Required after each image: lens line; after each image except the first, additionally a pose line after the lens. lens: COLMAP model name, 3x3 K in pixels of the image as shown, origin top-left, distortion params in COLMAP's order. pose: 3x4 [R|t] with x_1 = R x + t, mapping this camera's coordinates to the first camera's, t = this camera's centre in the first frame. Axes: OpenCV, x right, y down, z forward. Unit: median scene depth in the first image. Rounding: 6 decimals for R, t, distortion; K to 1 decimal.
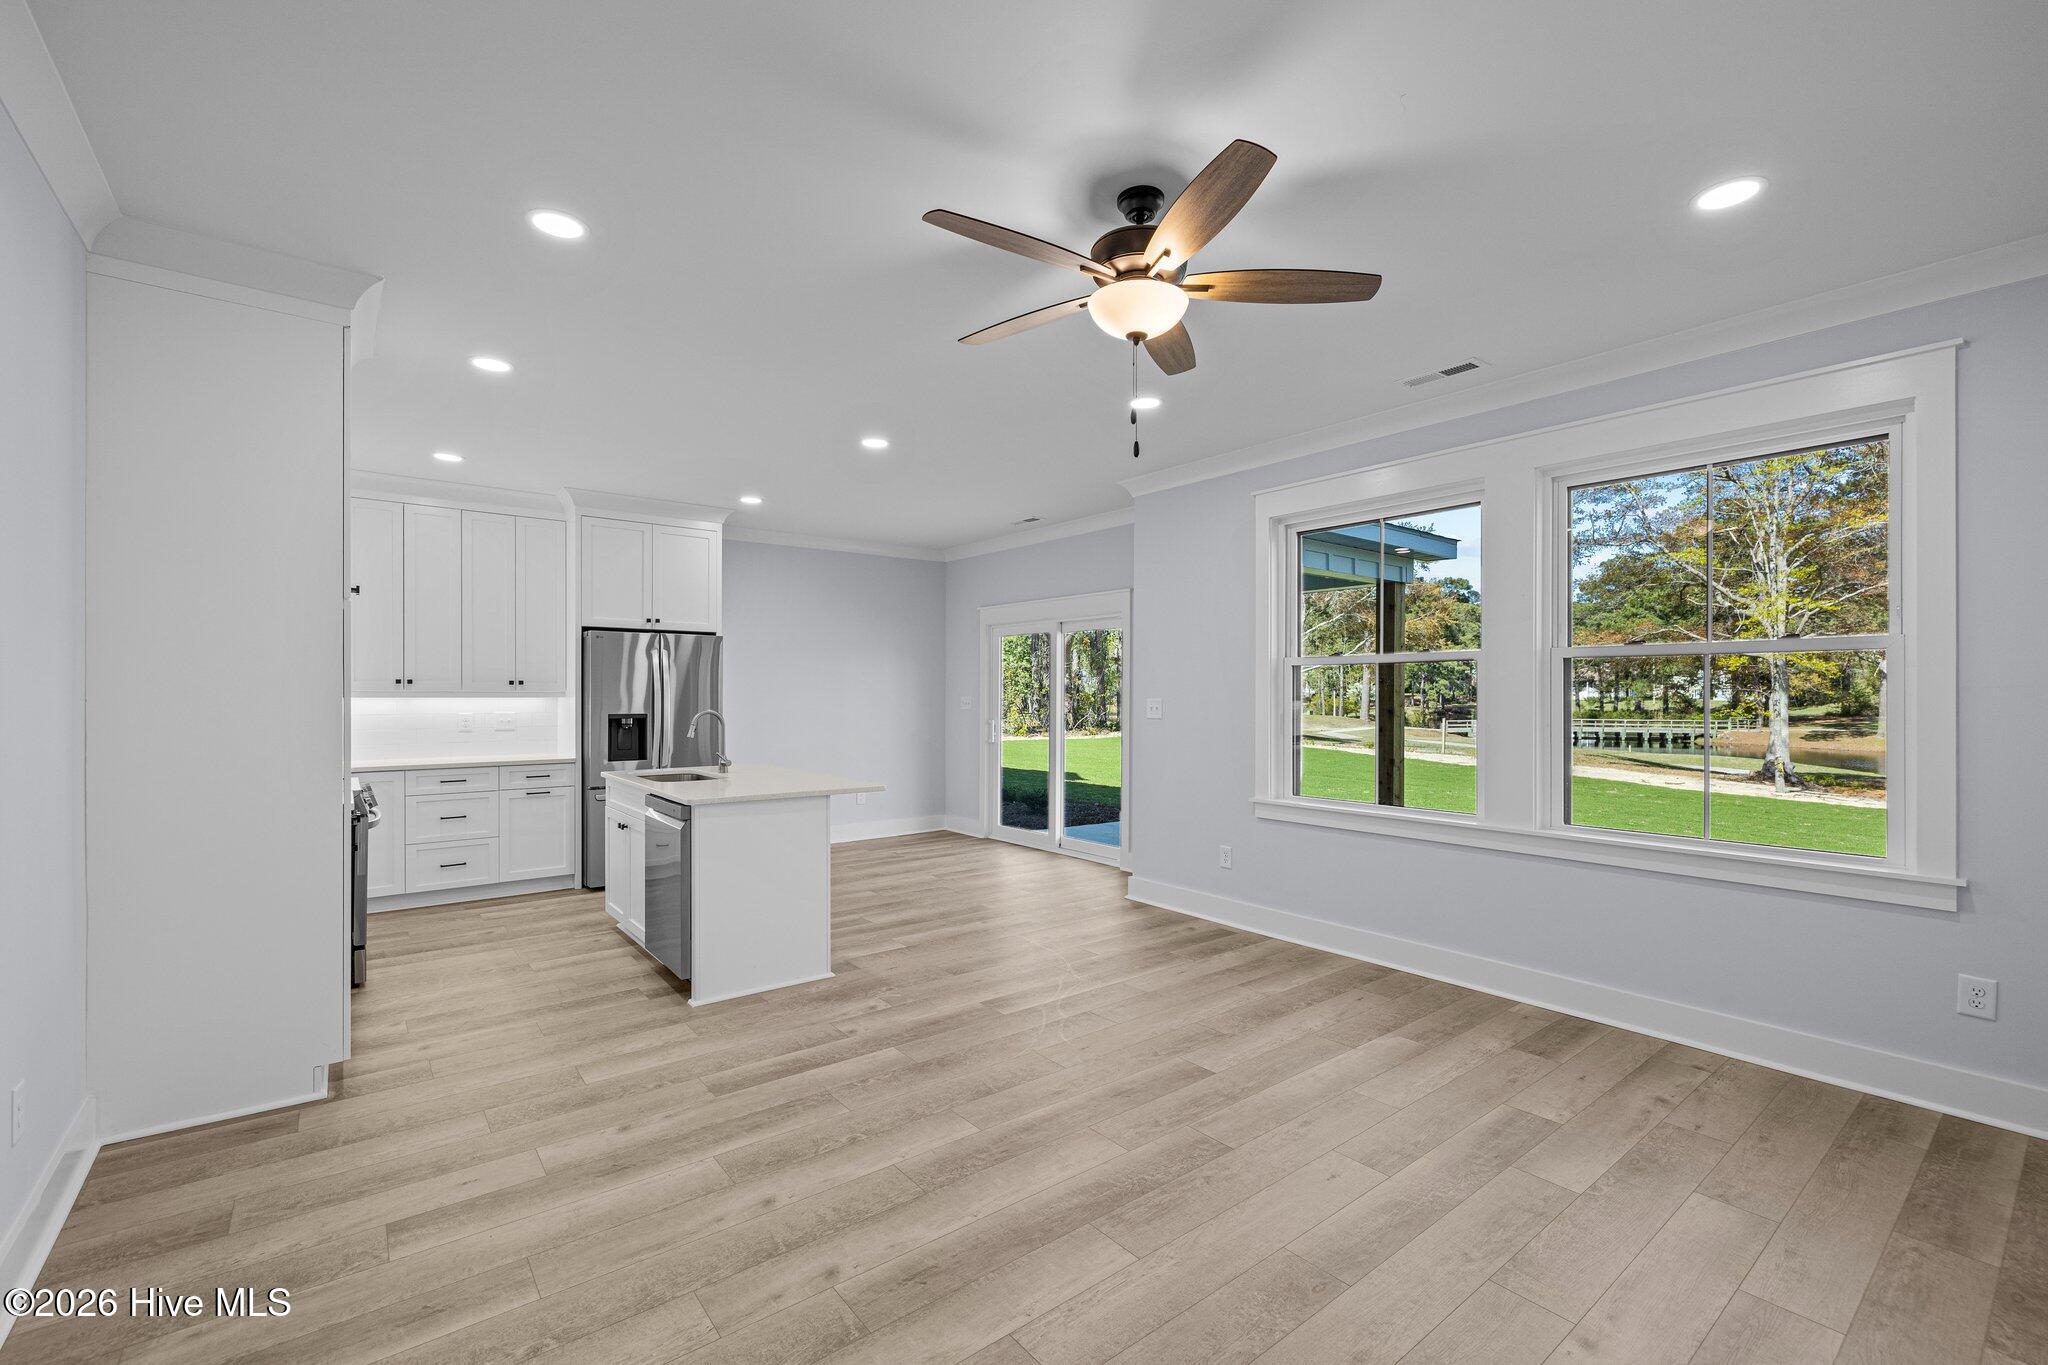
lens RADIAL K [[872.6, 0, 1008.6], [0, 872.6, 694.2], [0, 0, 1]] dist [-0.000038, 0.000318]
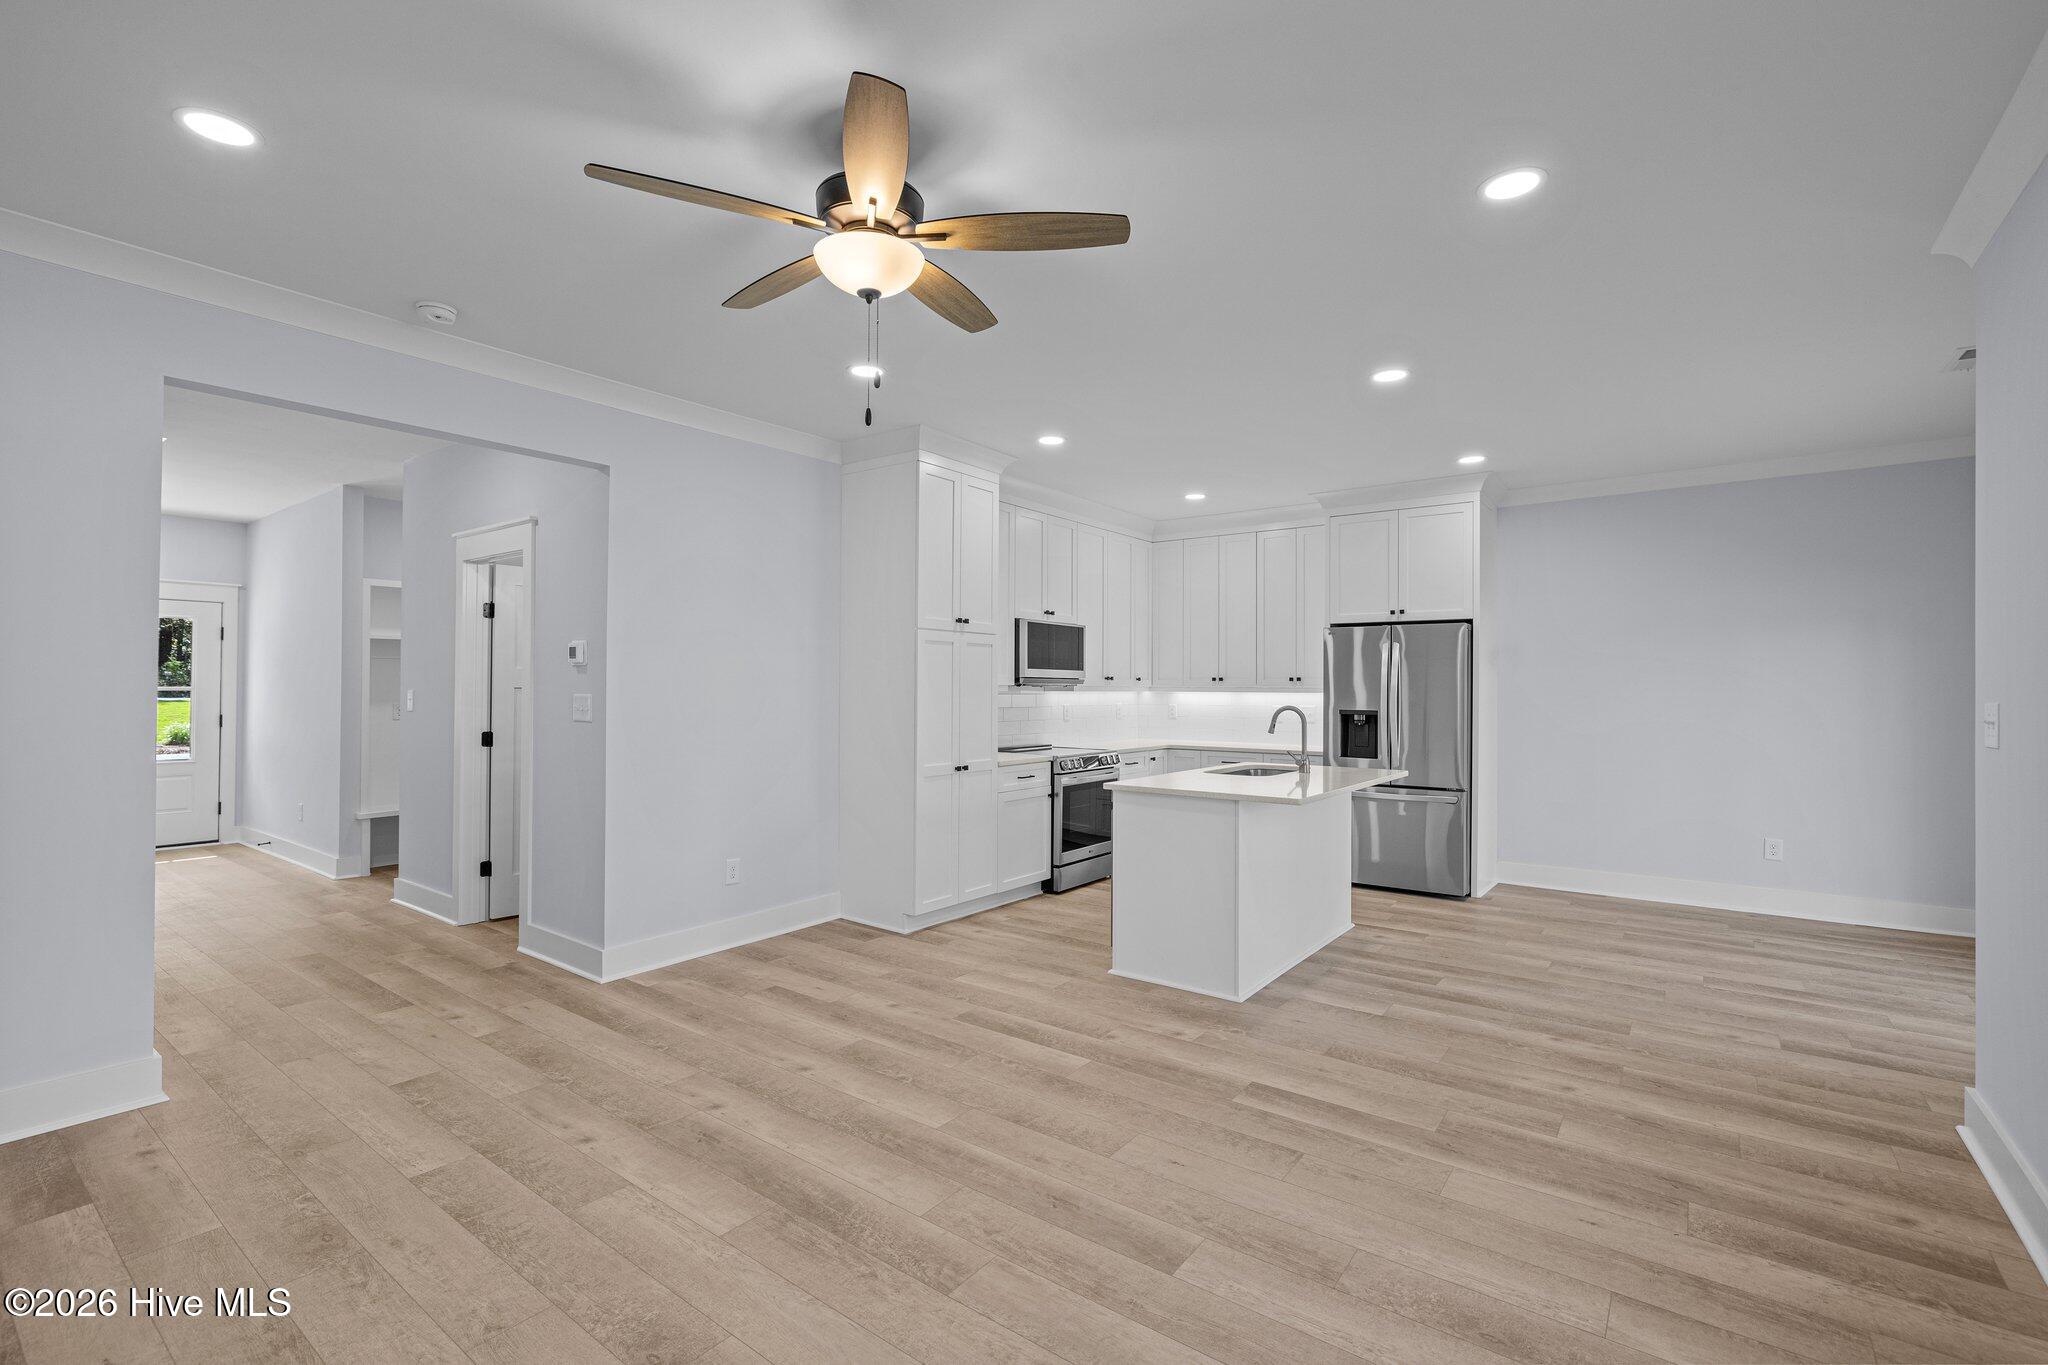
lens RADIAL K [[901.5, 0, 1017.9], [0, 901.5, 685.6], [0, 0, 1]] dist [-0.005736, 0.000755]
pose [[0.262650, -0.002121, -0.964889, 0.746015], [-0.005168, 0.999980, -0.003605, 0.001083], [0.964877, 0.005933, 0.262634, 0.624930]]
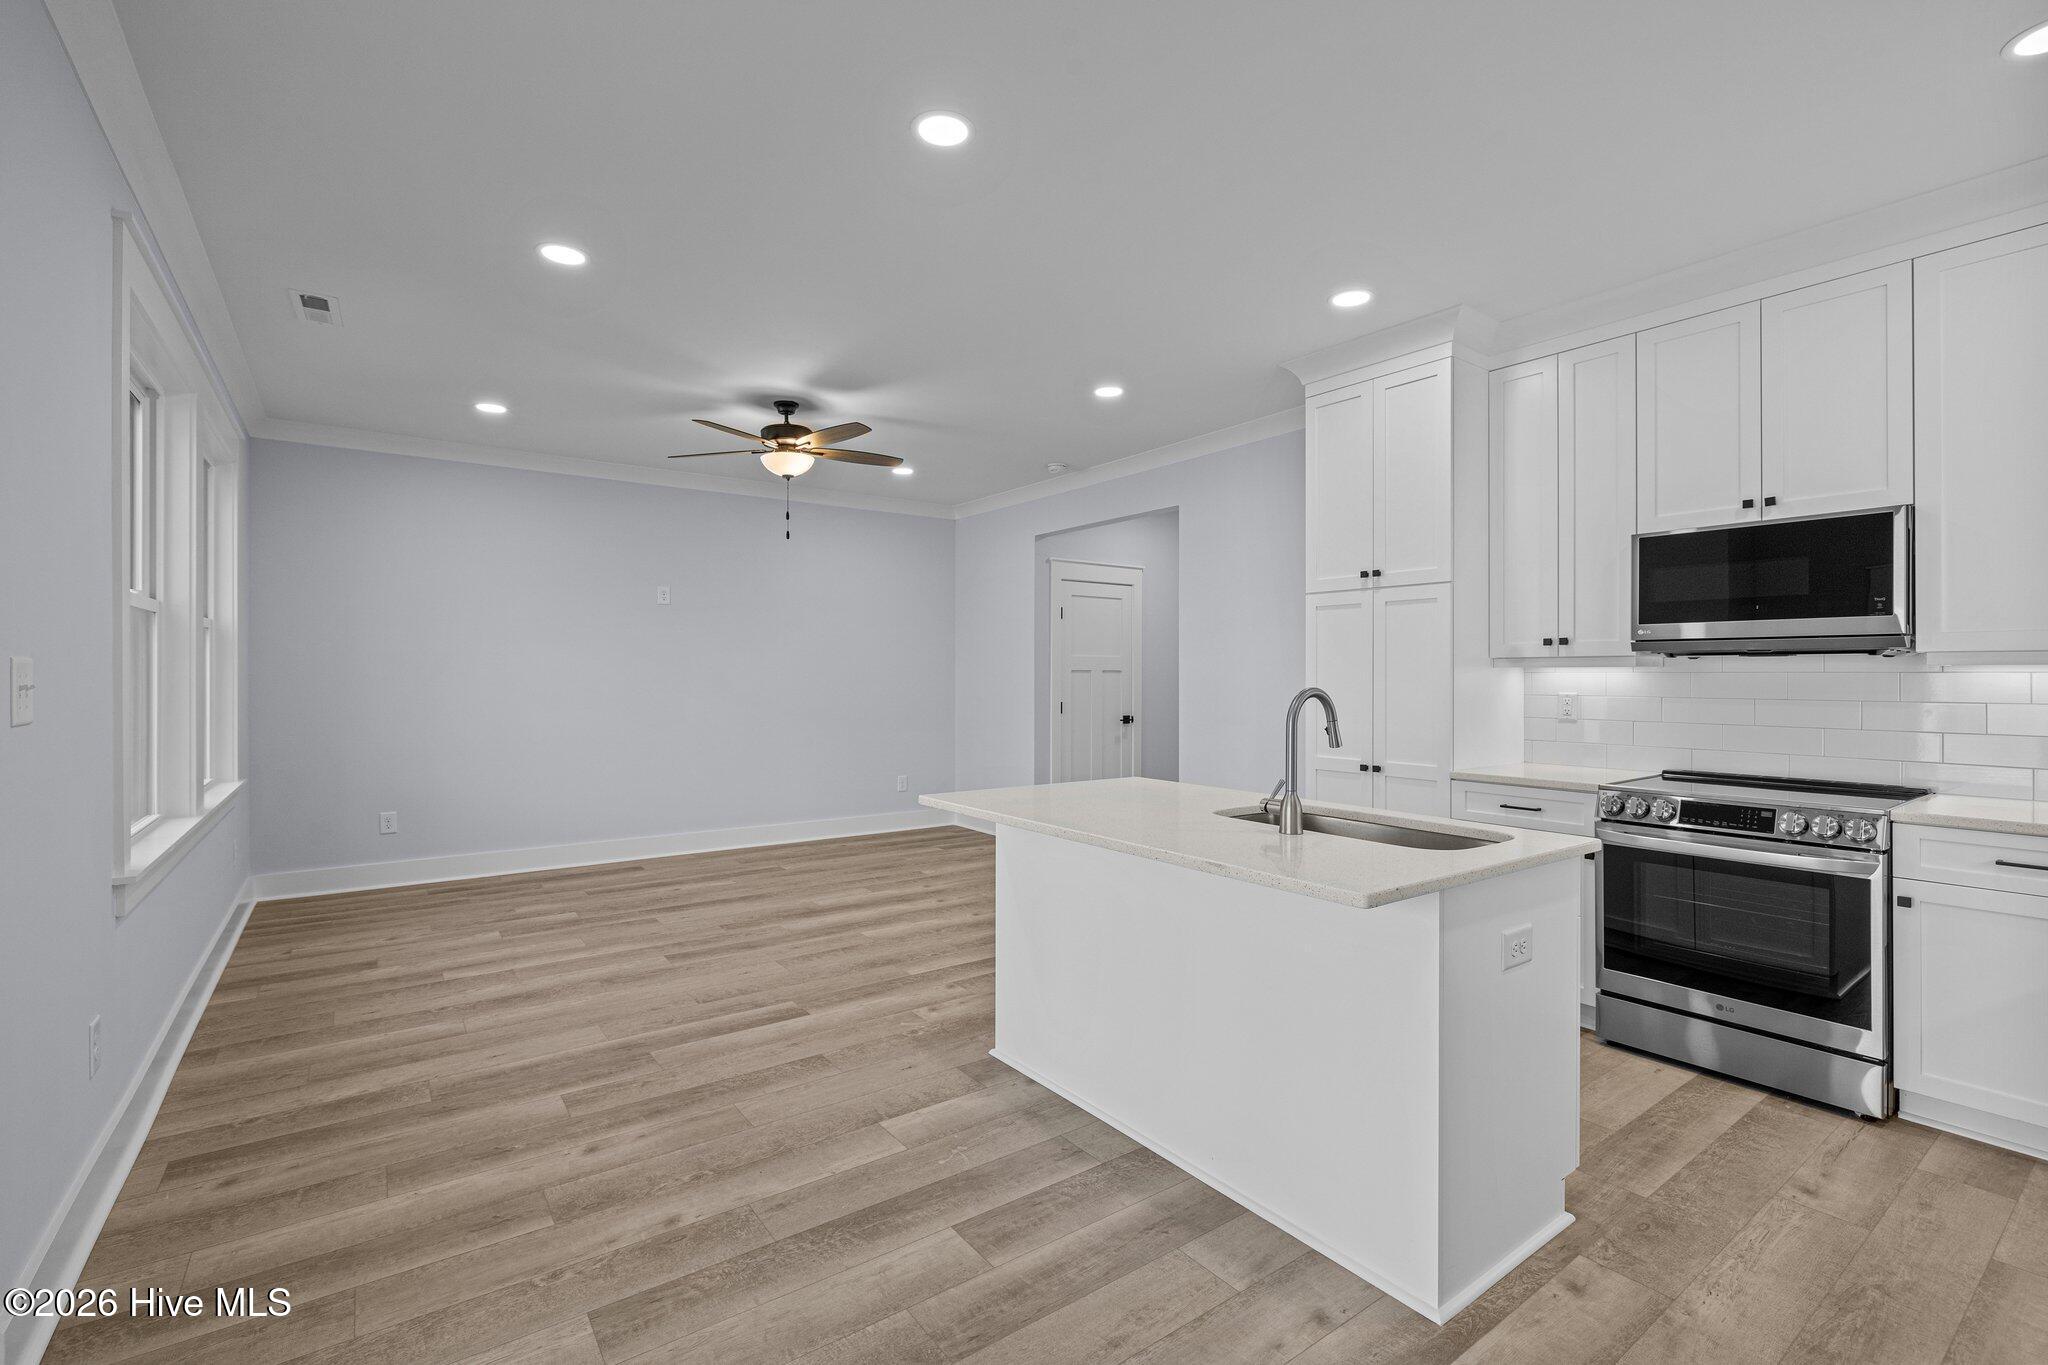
lens RADIAL K [[901.5, 0, 1026.0], [0, 901.5, 672.5], [0, 0, 1]] dist [-0.005736, 0.000755]
pose [[-0.999757, -0.001180, 0.022015, -0.286977], [-0.001235, 0.999996, -0.002495, 0.016267], [-0.022012, -0.002522, -0.999755, 2.033875]]
